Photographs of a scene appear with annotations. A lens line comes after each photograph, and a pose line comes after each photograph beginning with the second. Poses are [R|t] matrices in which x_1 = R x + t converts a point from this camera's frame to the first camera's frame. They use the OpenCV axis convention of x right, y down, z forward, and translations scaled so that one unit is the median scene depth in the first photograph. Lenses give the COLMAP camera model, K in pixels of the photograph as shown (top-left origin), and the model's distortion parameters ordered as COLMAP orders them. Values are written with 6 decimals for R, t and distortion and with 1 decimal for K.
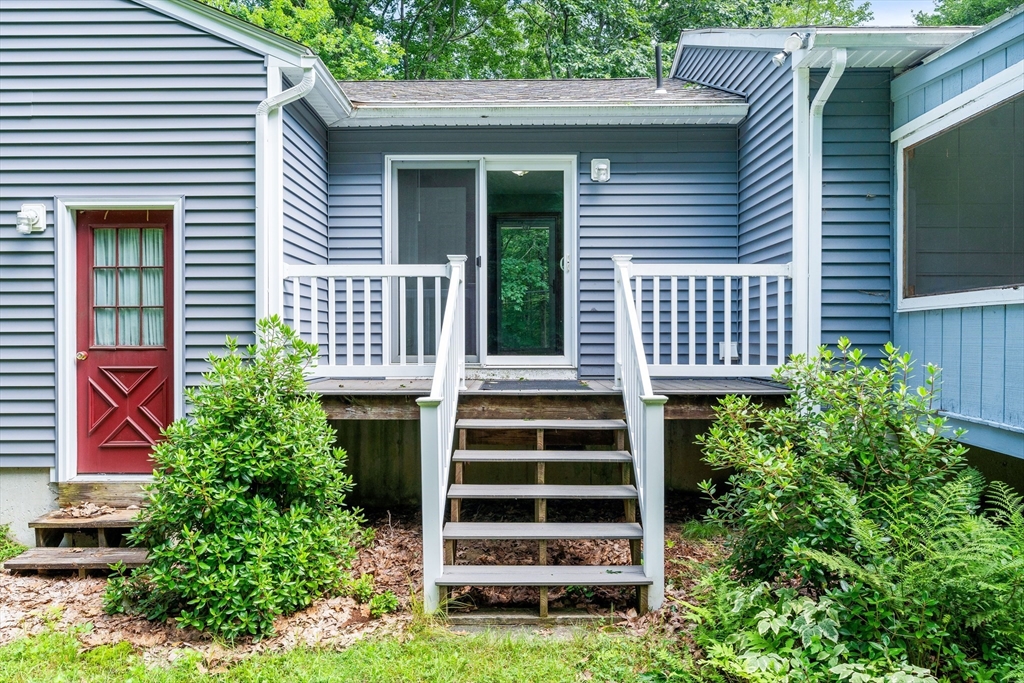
lens RADIAL K [[740.0, 0, 510.5], [0, 740.0, 344.6], [0, 0, 1]] dist [0.002573, 0.001297]
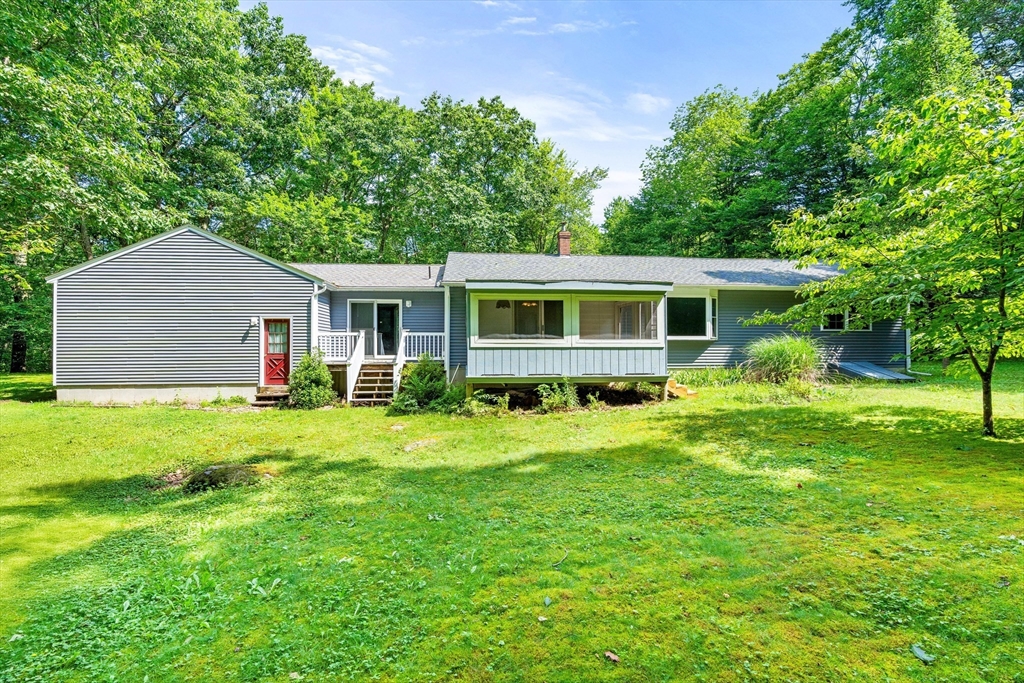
lens RADIAL K [[460.0, 0, 514.4], [0, 460.0, 338.5], [0, 0, 1]] dist [-0.006121, 0.001818]
pose [[0.993928, -0.000229, 0.110028, 0.491720], [0.002809, 0.999725, -0.023301, -0.014929], [-0.109992, 0.023468, 0.993655, -1.638777]]
